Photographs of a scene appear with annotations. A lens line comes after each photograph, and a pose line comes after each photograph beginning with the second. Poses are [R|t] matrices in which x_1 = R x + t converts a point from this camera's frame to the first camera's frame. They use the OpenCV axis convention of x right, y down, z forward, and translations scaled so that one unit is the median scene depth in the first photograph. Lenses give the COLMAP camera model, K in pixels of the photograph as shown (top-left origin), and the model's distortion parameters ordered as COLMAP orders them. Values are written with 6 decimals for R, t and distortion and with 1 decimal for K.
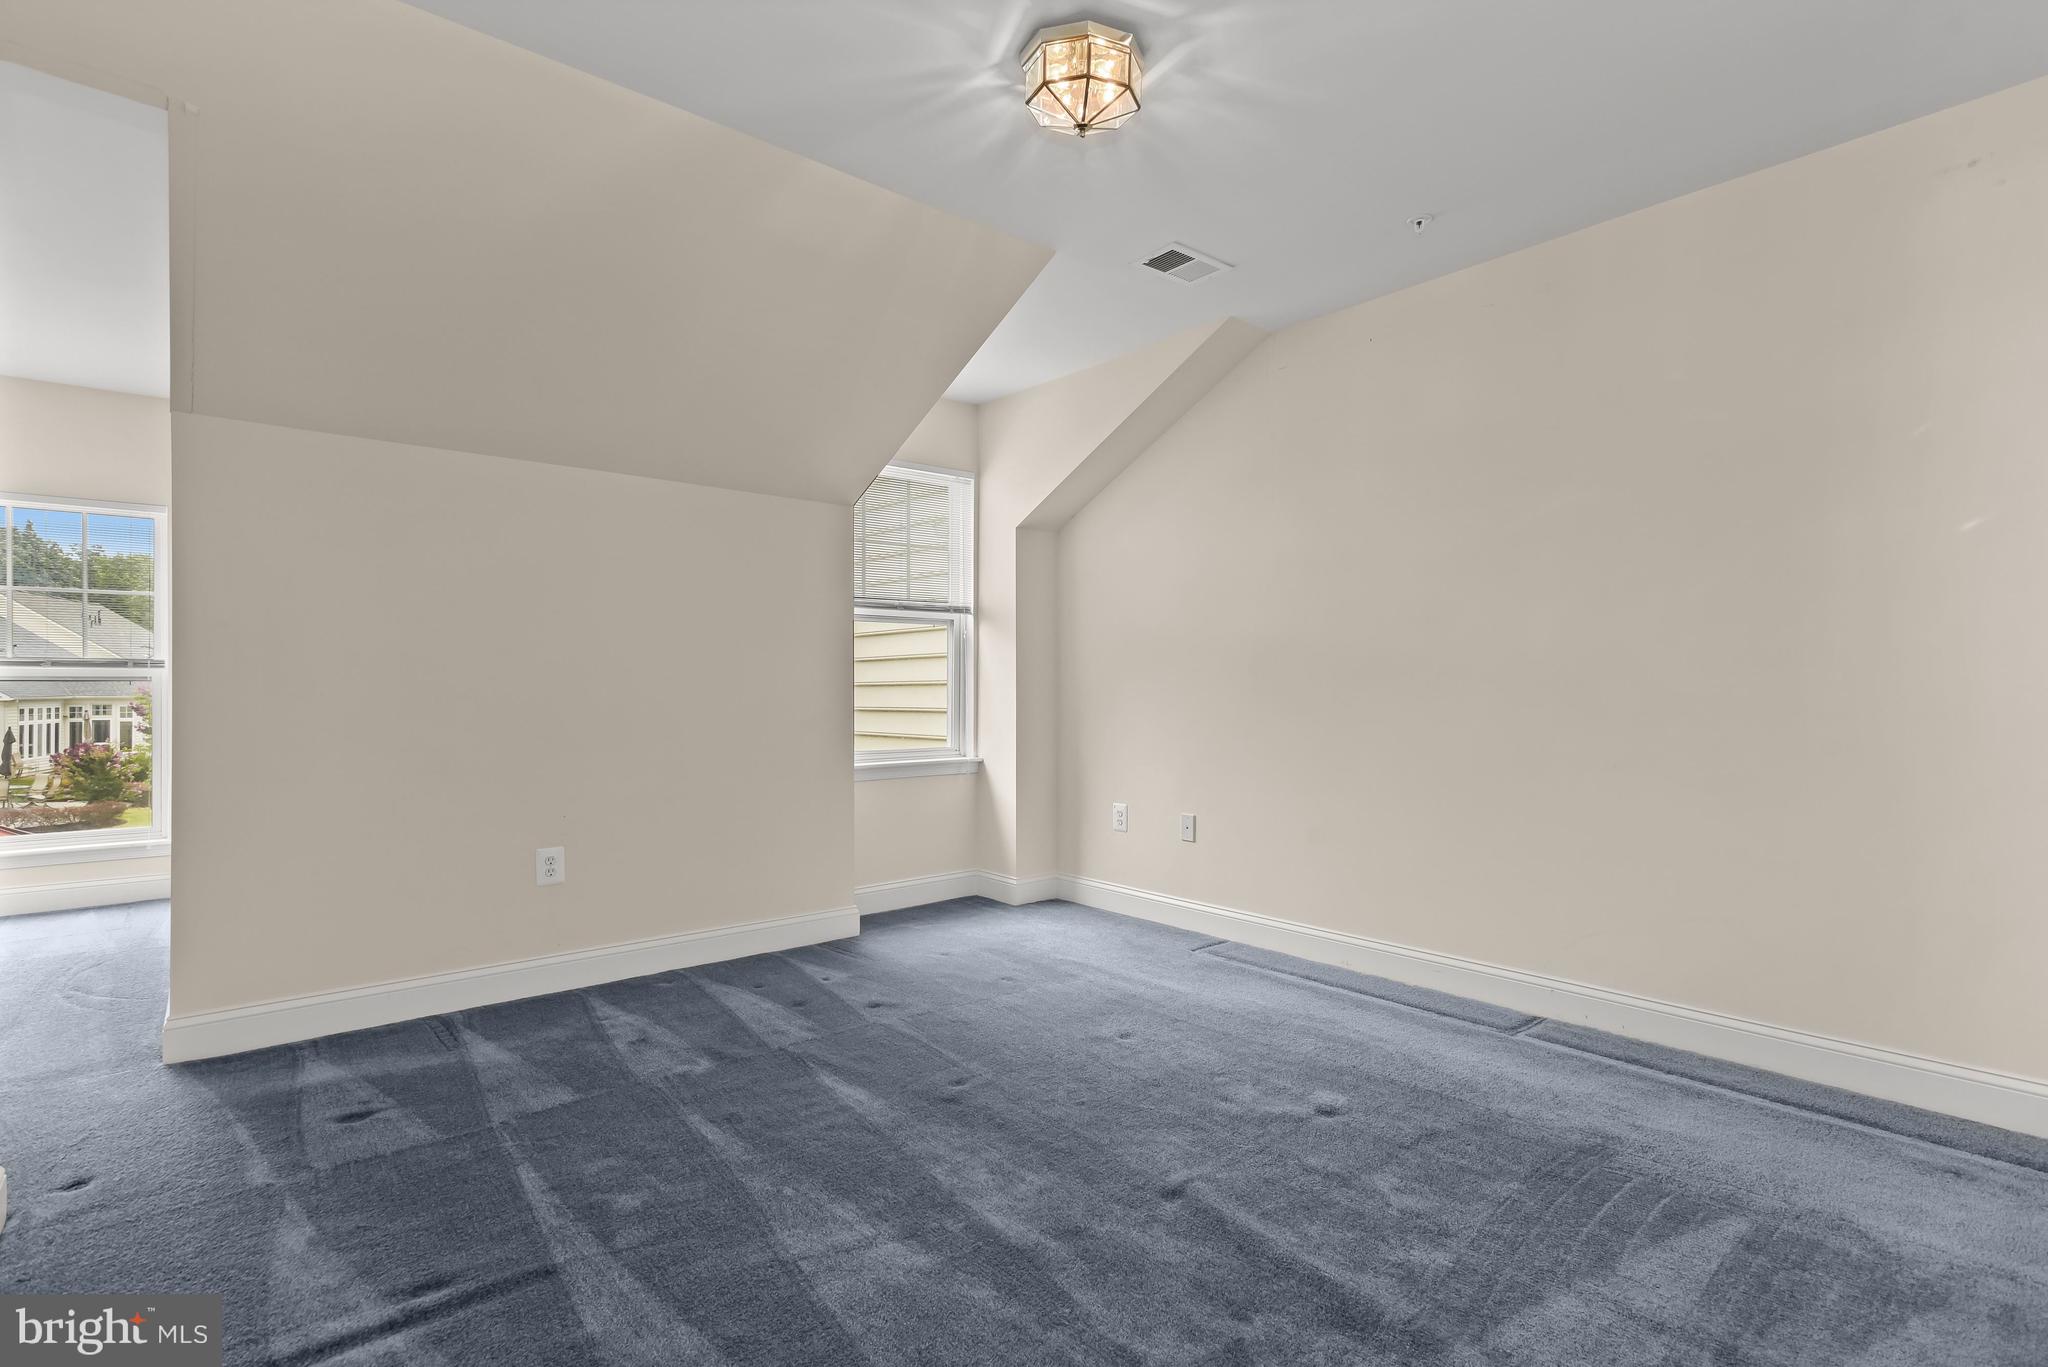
lens RADIAL K [[1008.3, 0, 1019.4], [0, 1008.3, 687.9], [0, 0, 1]] dist [0.001970, 0.000065]
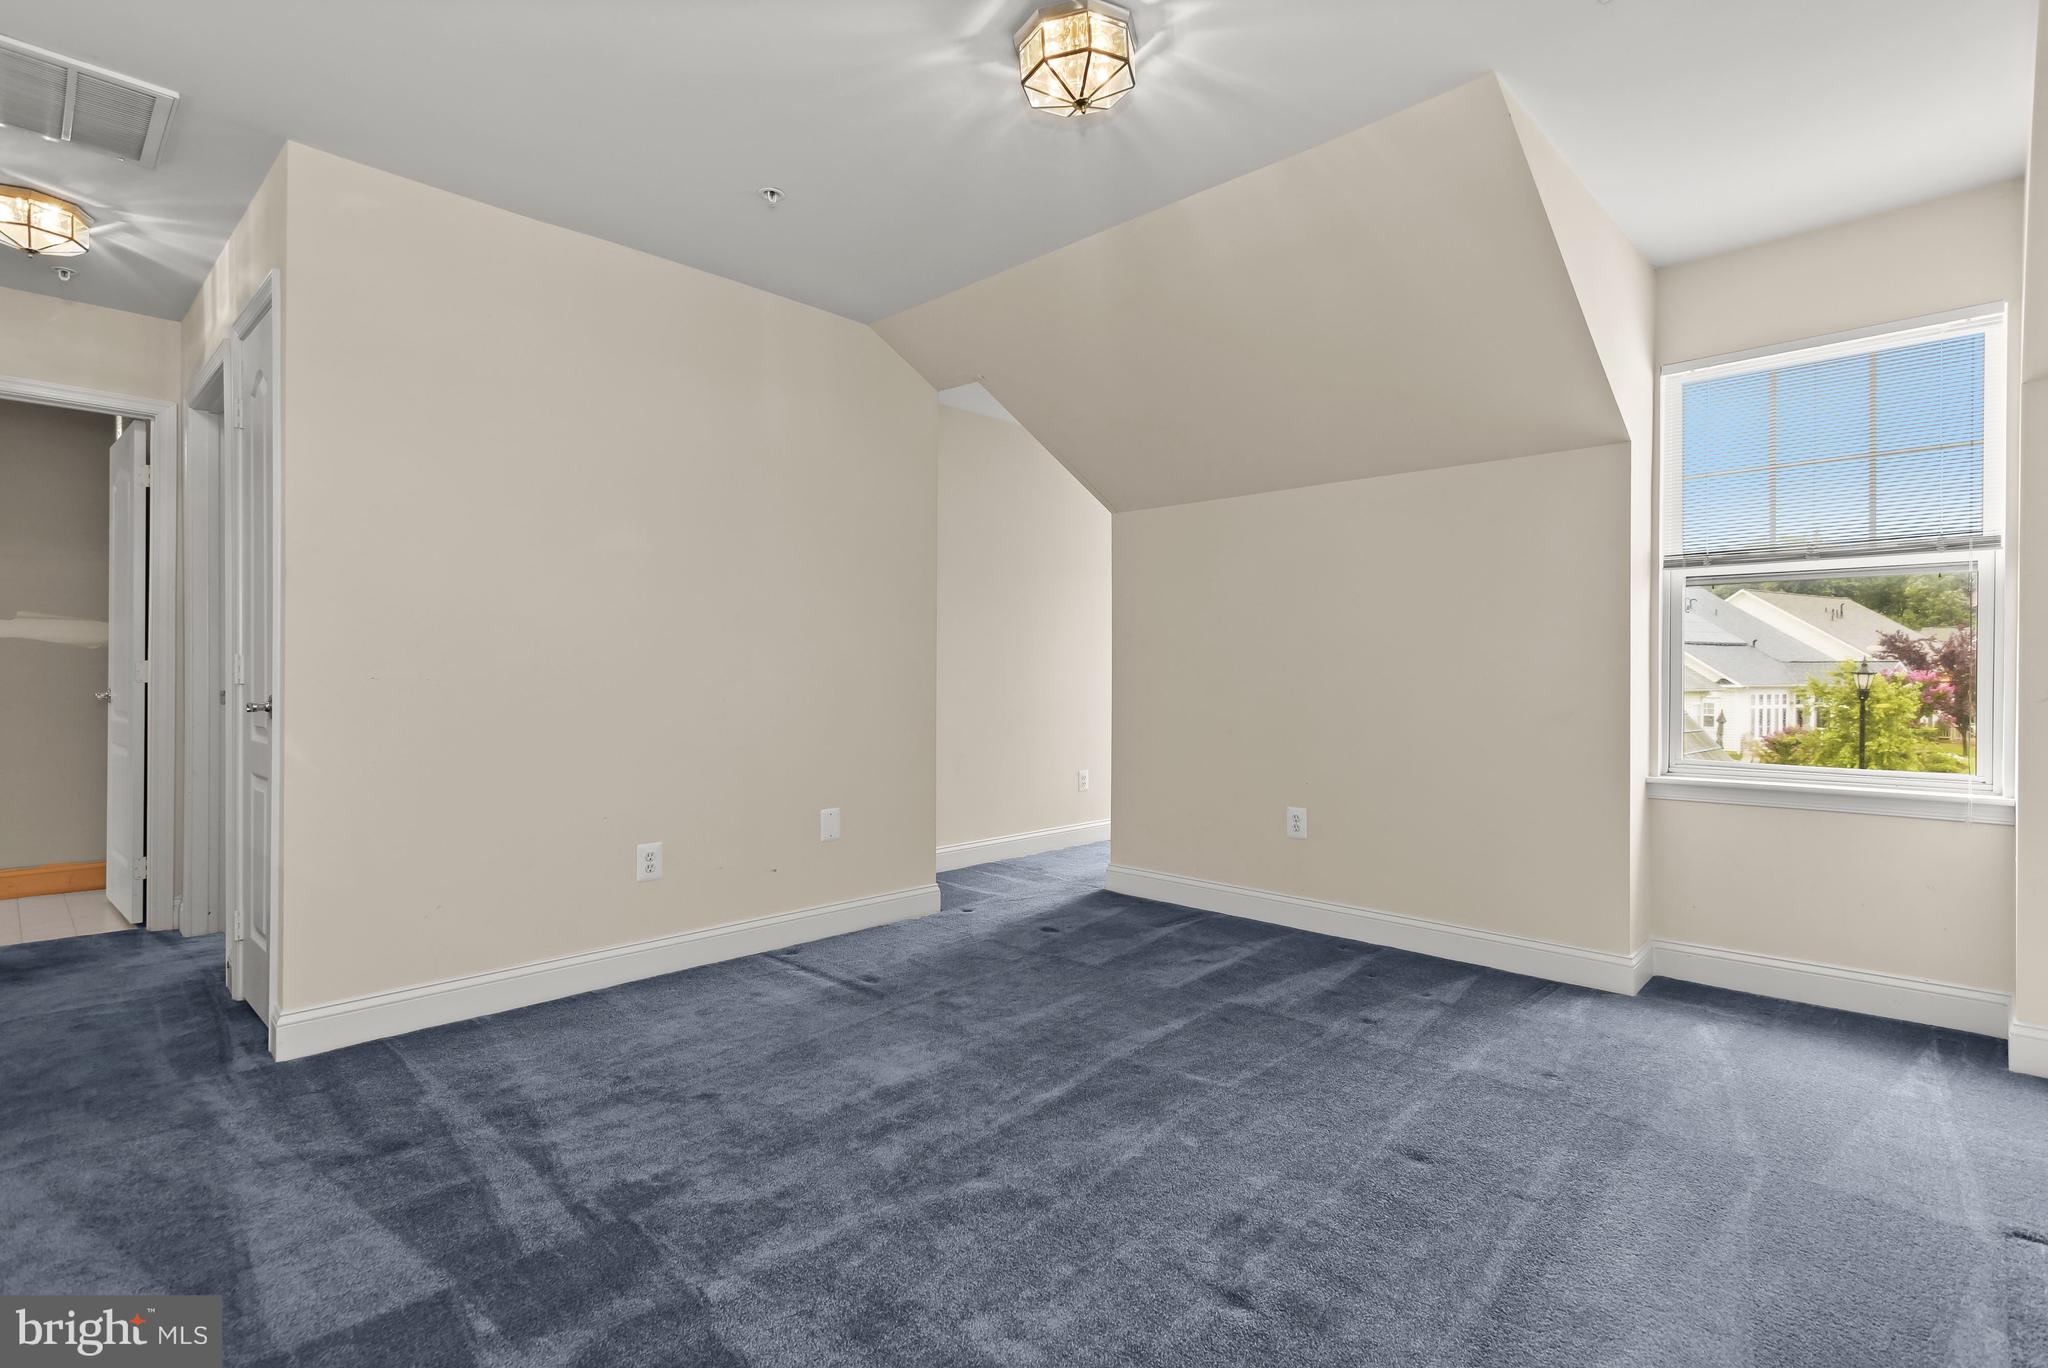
lens RADIAL K [[1008.3, 0, 1019.4], [0, 1008.3, 688.4], [0, 0, 1]] dist [0.001970, 0.000065]
pose [[0.081880, 0.015100, -0.996528, 0.682970], [-0.004171, 0.999882, 0.014808, 0.000828], [0.996634, 0.002944, 0.081933, 0.560937]]
